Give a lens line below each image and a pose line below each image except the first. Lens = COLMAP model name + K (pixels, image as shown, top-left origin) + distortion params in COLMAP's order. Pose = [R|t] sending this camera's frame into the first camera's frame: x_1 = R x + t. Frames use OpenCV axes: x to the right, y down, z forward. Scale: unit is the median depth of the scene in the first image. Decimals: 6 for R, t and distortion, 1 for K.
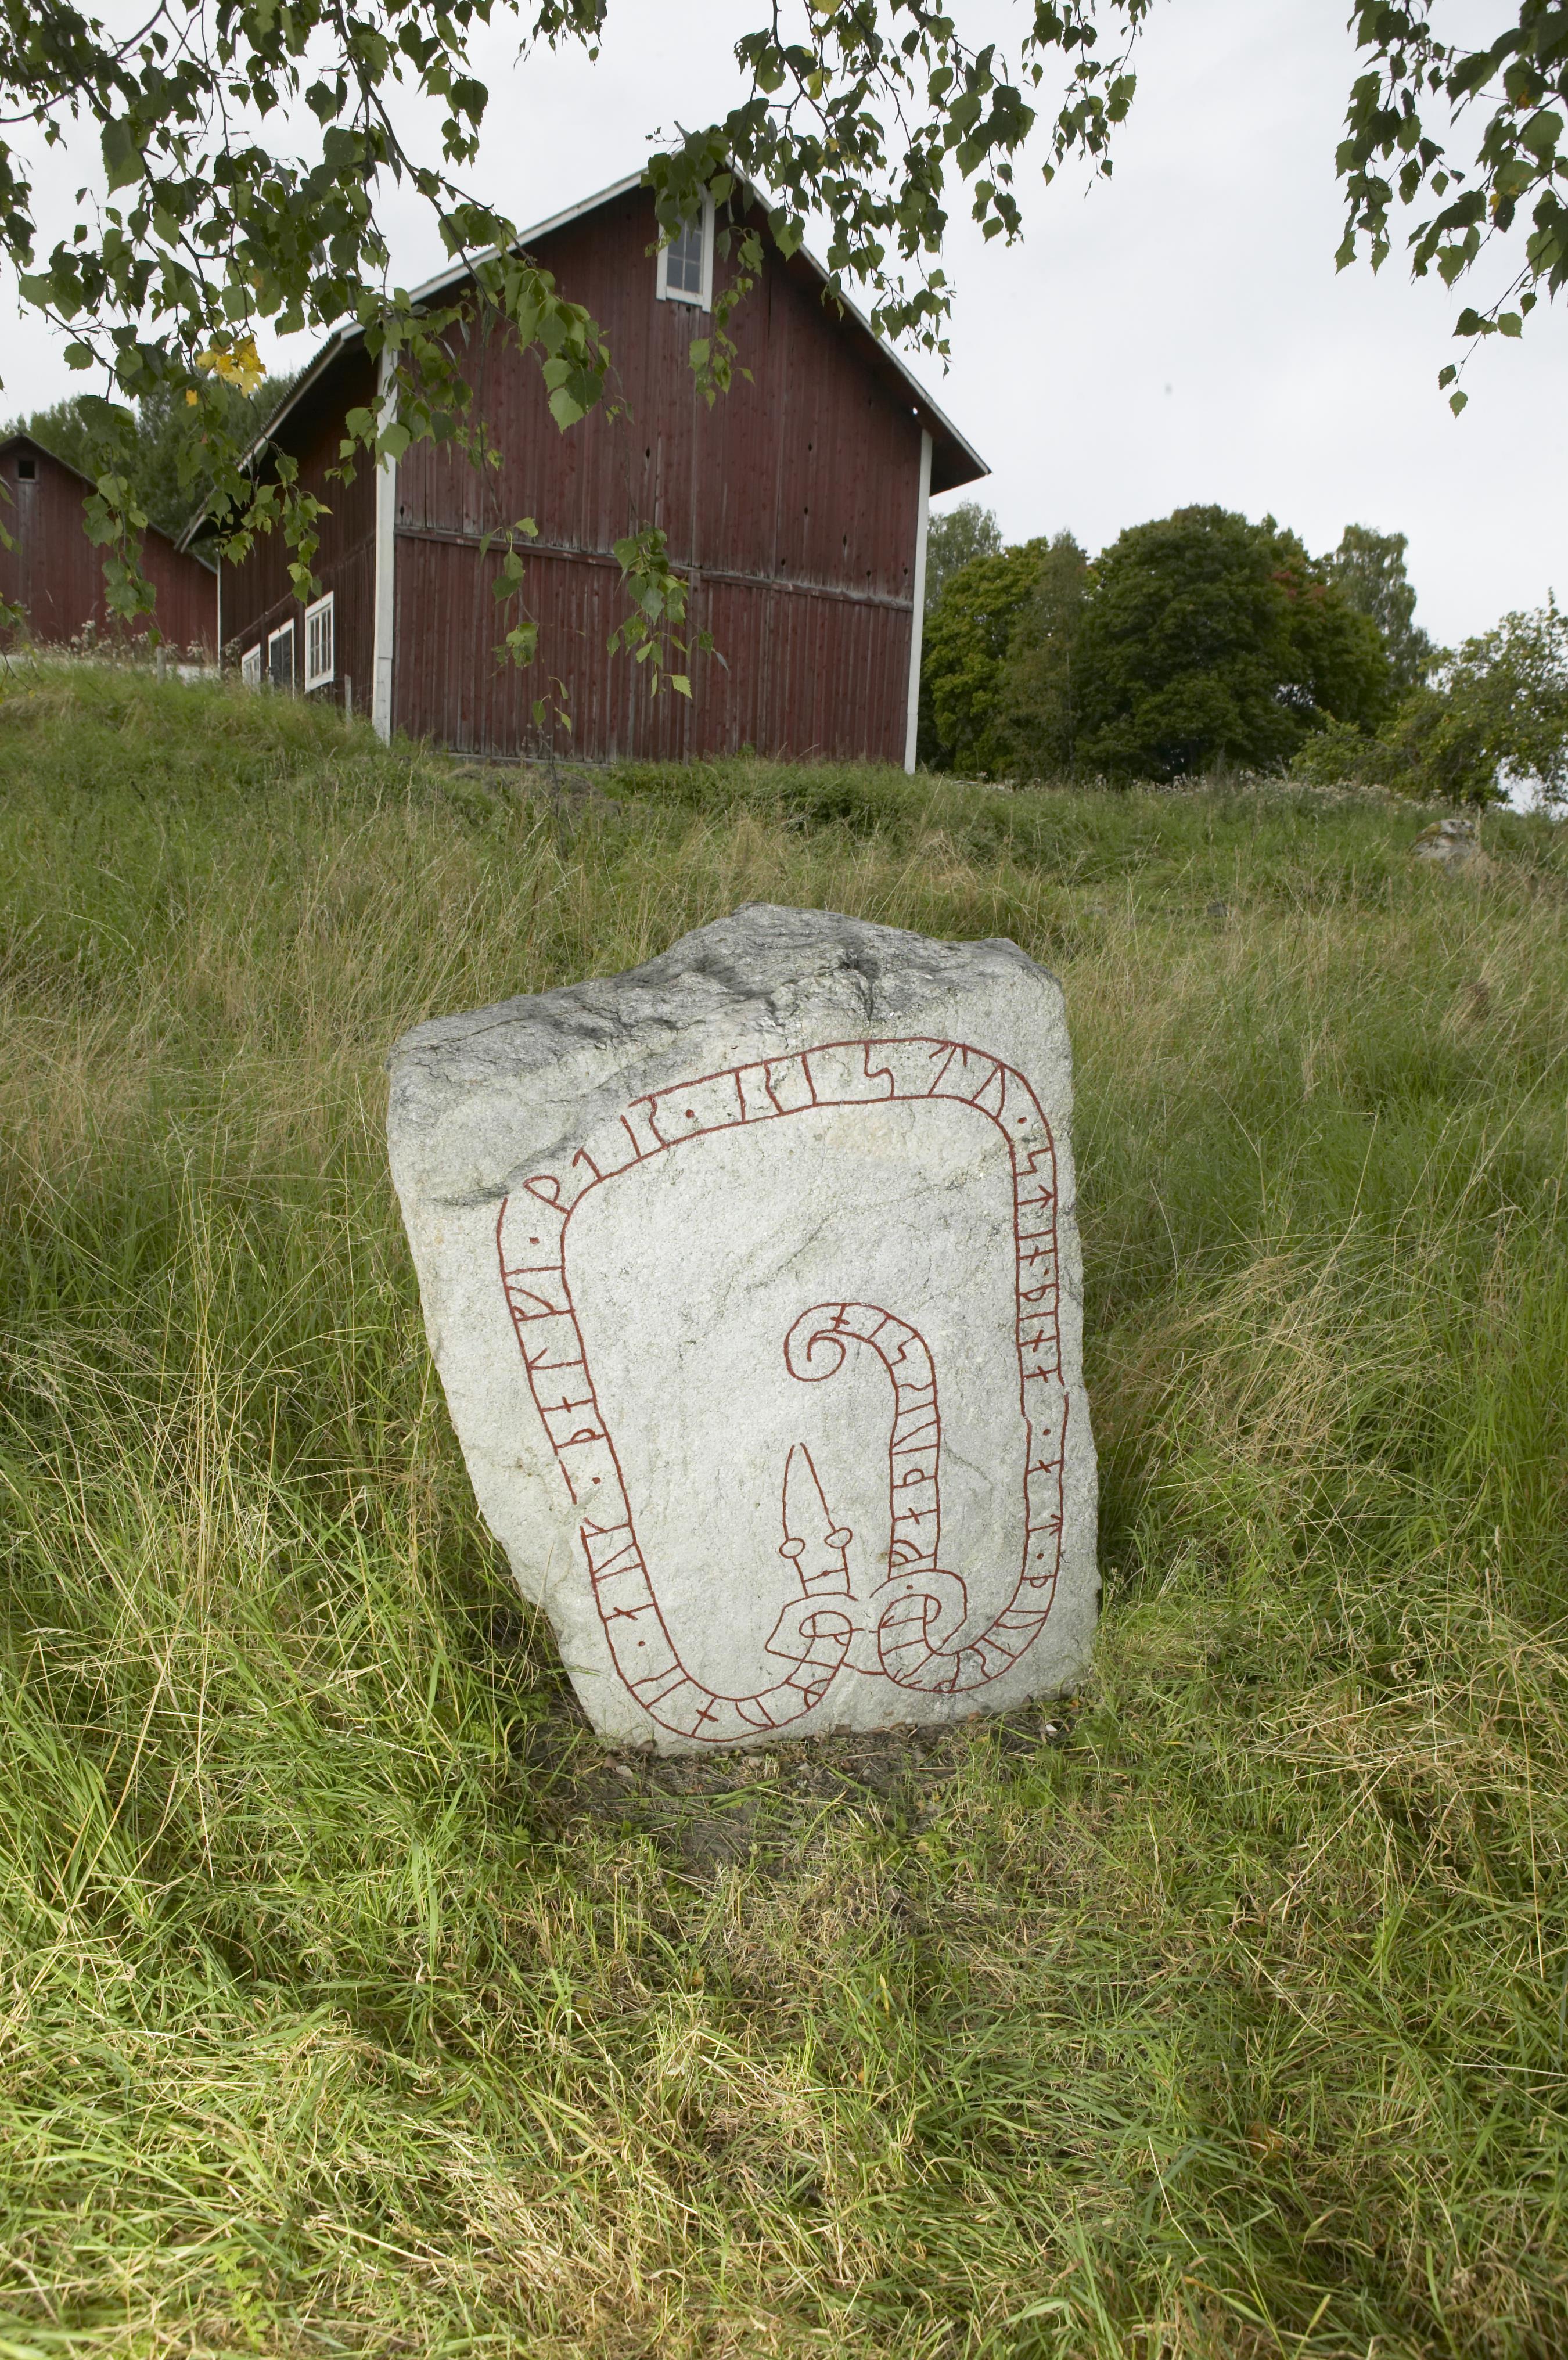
lens RADIAL K [[1625.6, 0, 784.0], [0, 1625.6, 1180.0], [0, 0, 1]] dist [-0.090509, 0.076250]
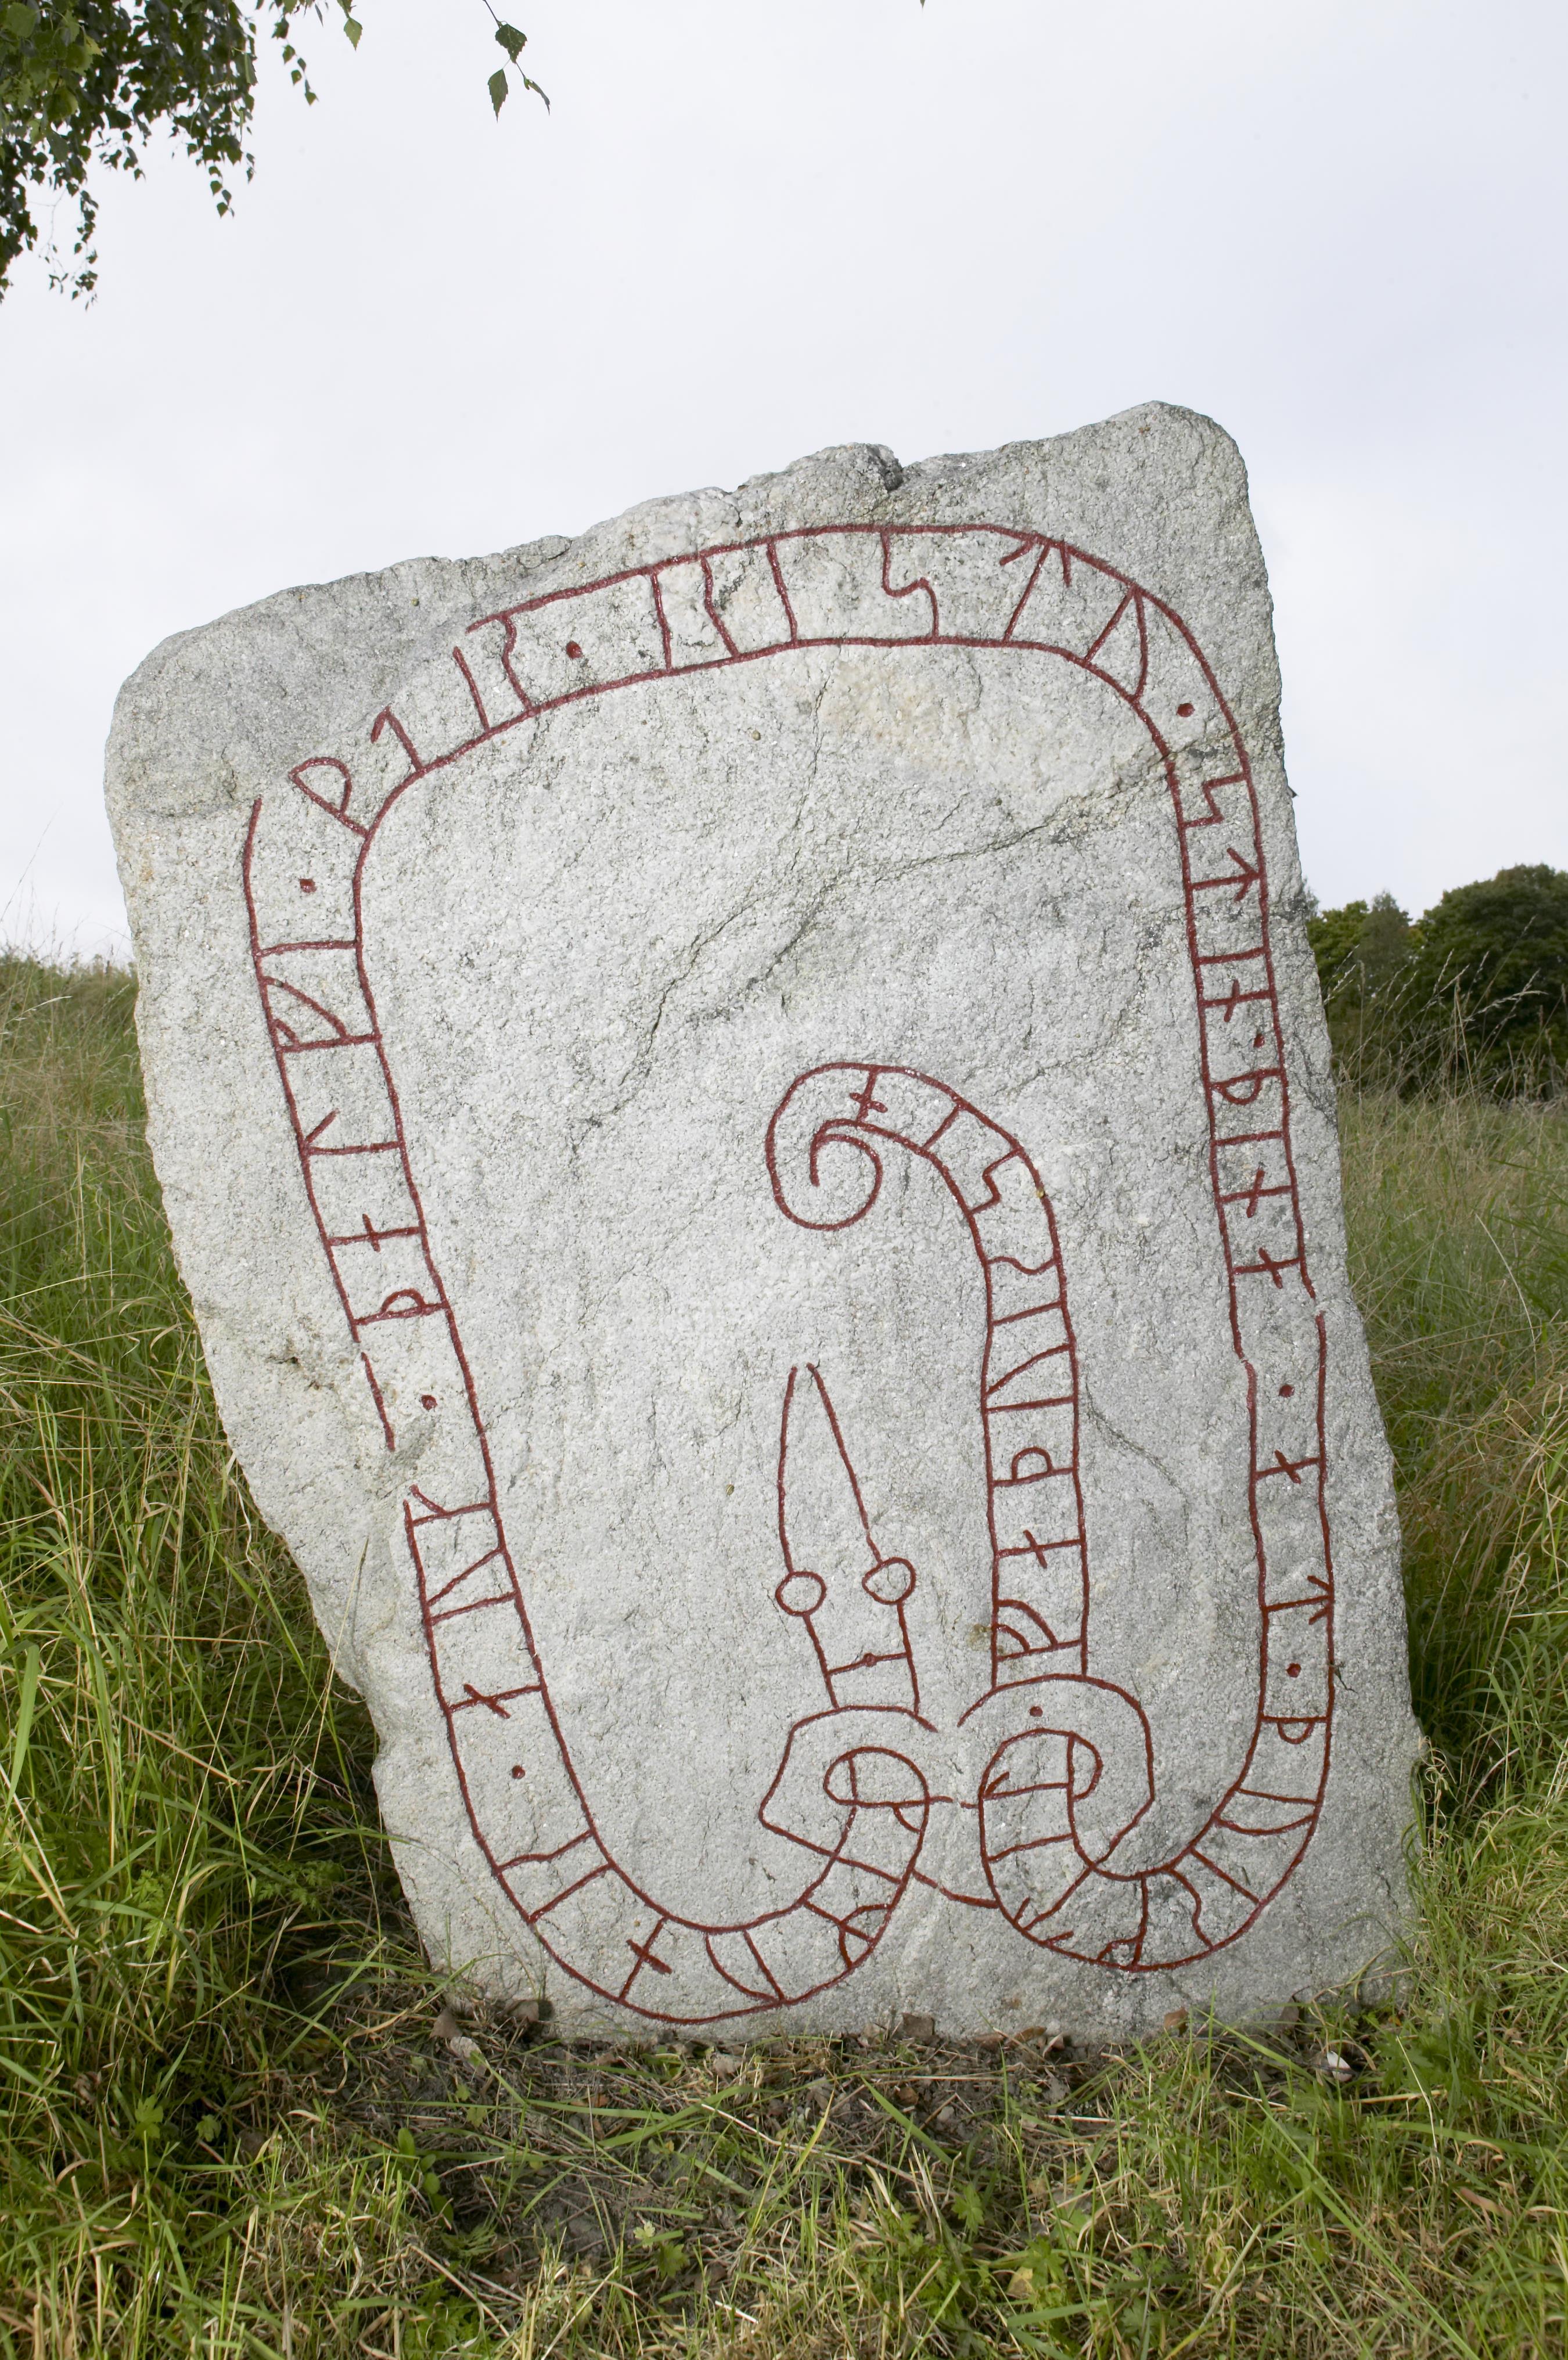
lens RADIAL K [[1584.6, 0, 835.3], [0, 1584.6, 1080.8], [0, 0, 1]] dist [-0.054383, 0.054782]
pose [[0.983168, -0.009678, -0.182446, 0.113078], [-0.051086, 0.944202, -0.325380, 0.237128], [0.175415, 0.329224, 0.927815, 0.465491]]
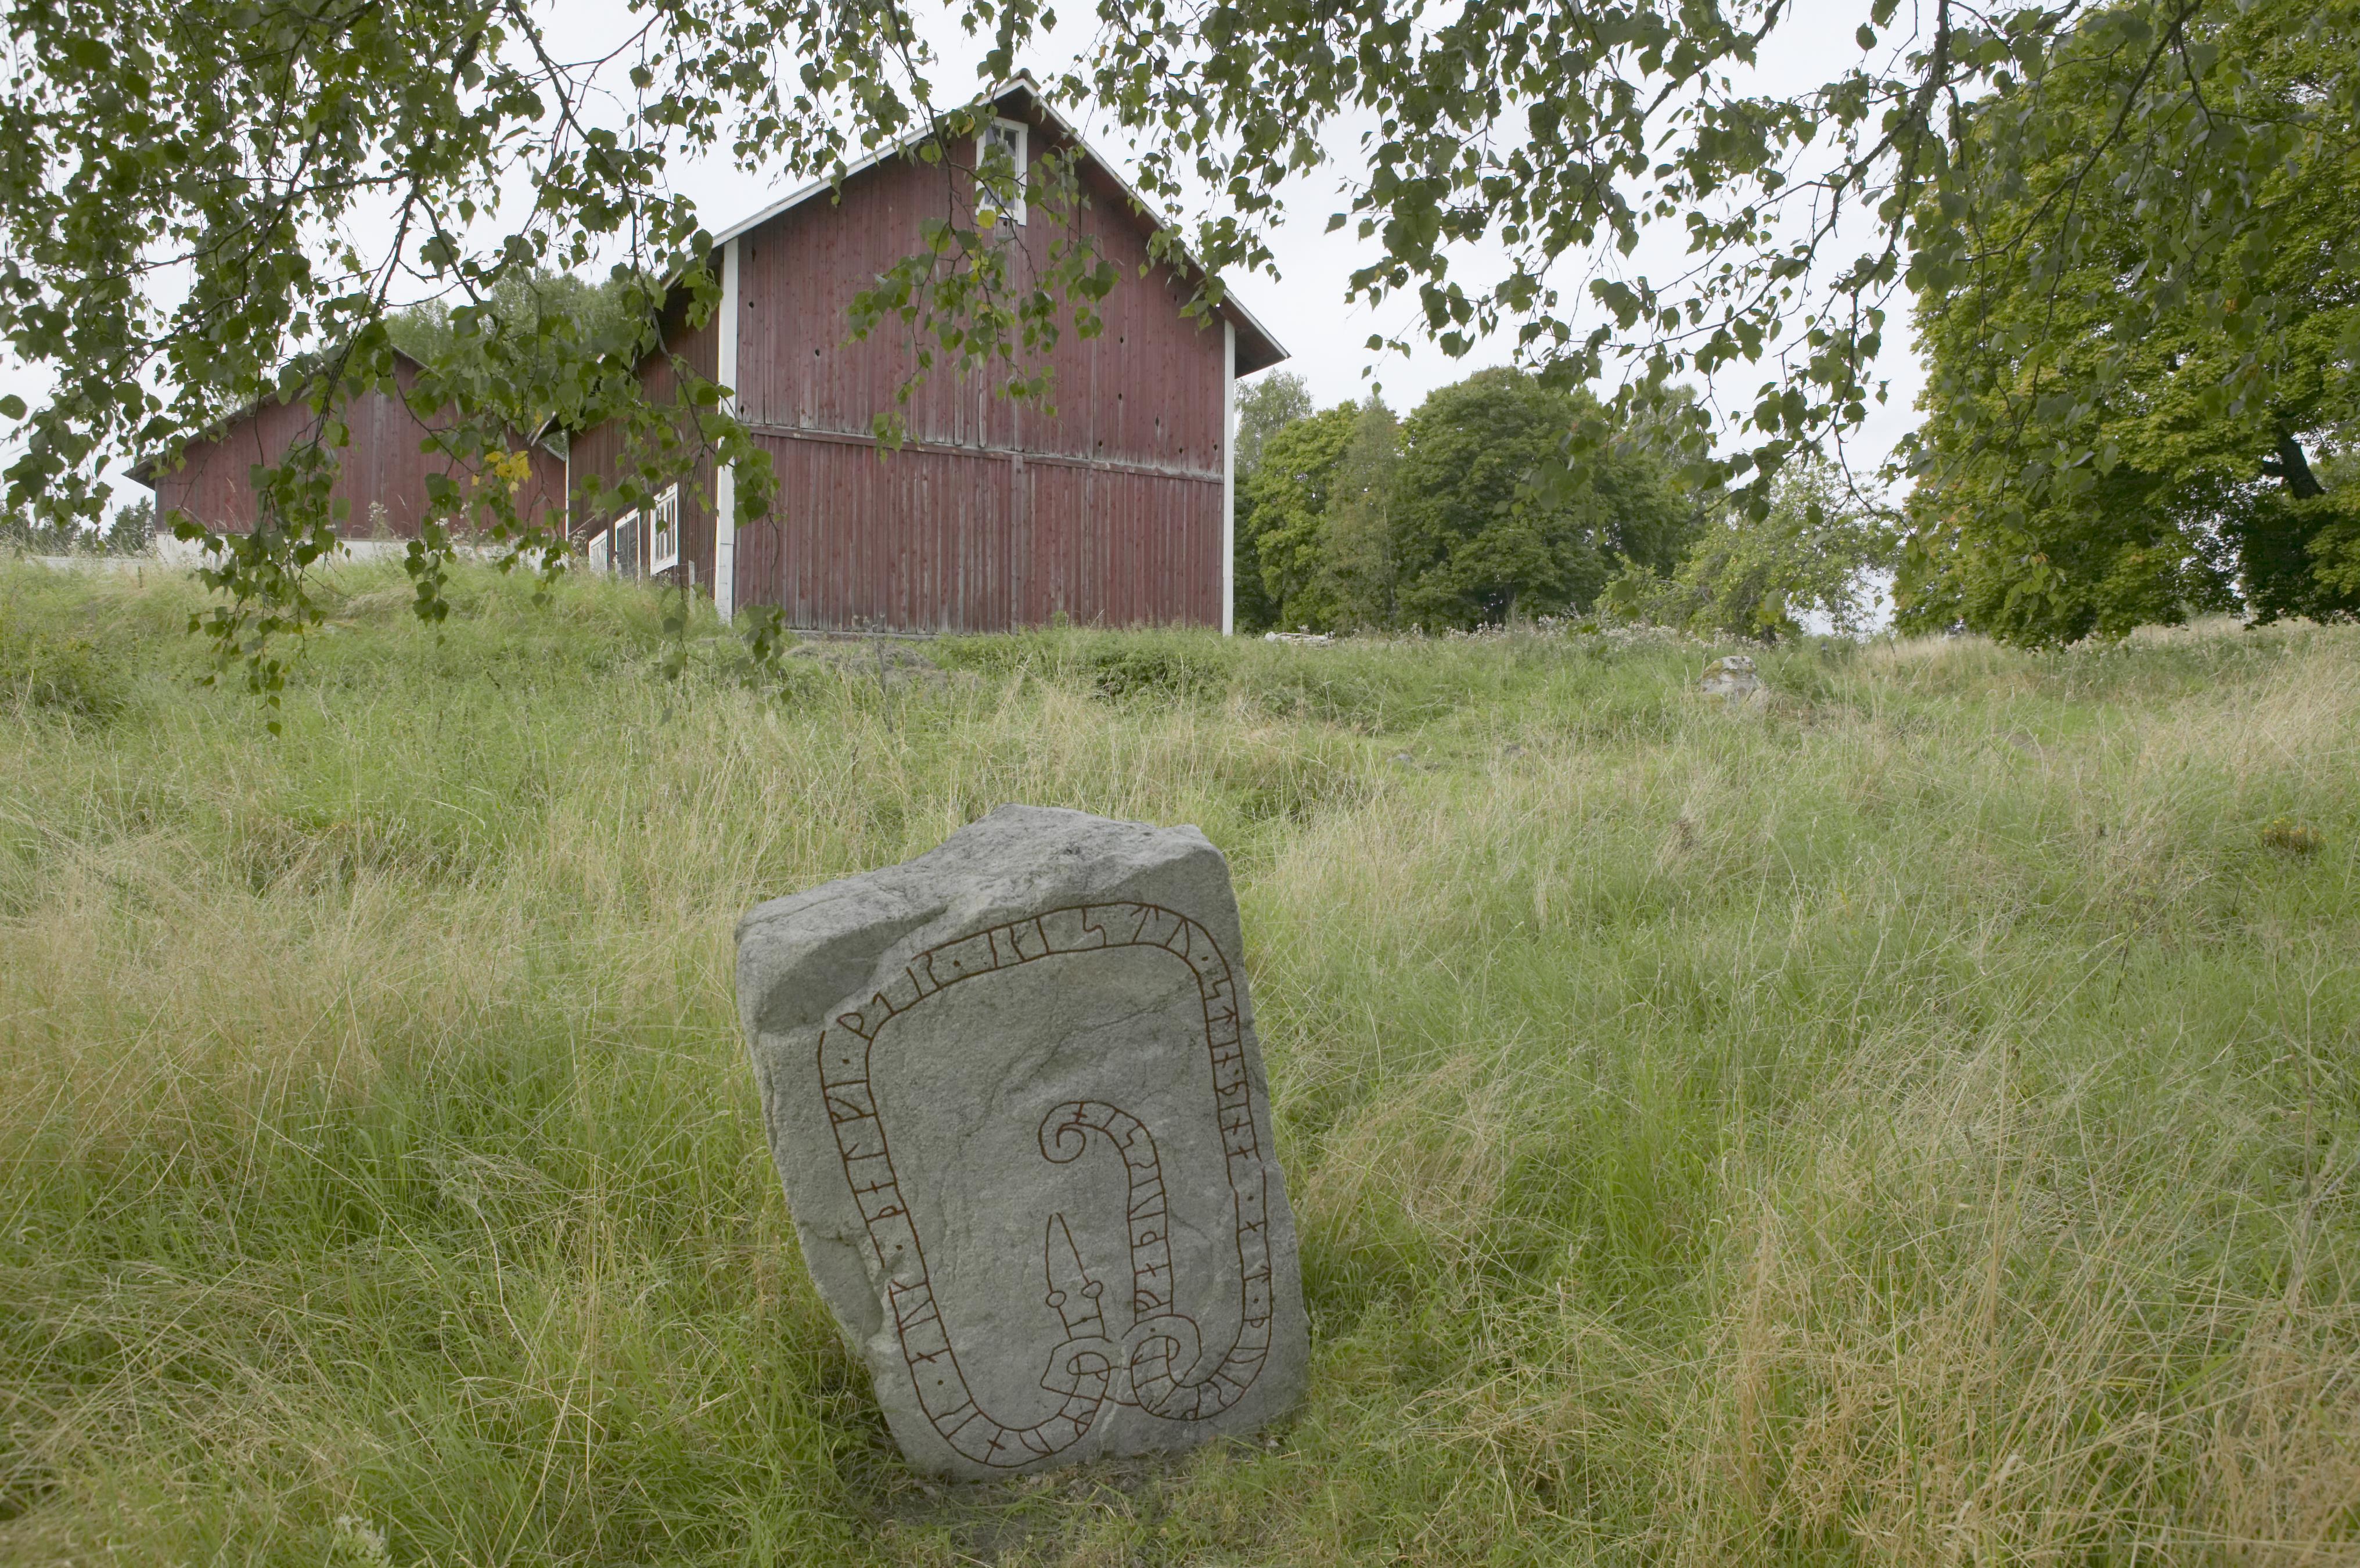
lens RADIAL K [[1695.0, 0, 1224.1], [0, 1695.0, 783.5], [0, 0, 1]] dist [-0.087061, 0.068618]
pose [[0.998186, -0.037090, 0.047422, 0.090240], [0.043517, 0.988825, -0.142591, 0.019254], [-0.041604, 0.144396, 0.988645, -0.382861]]
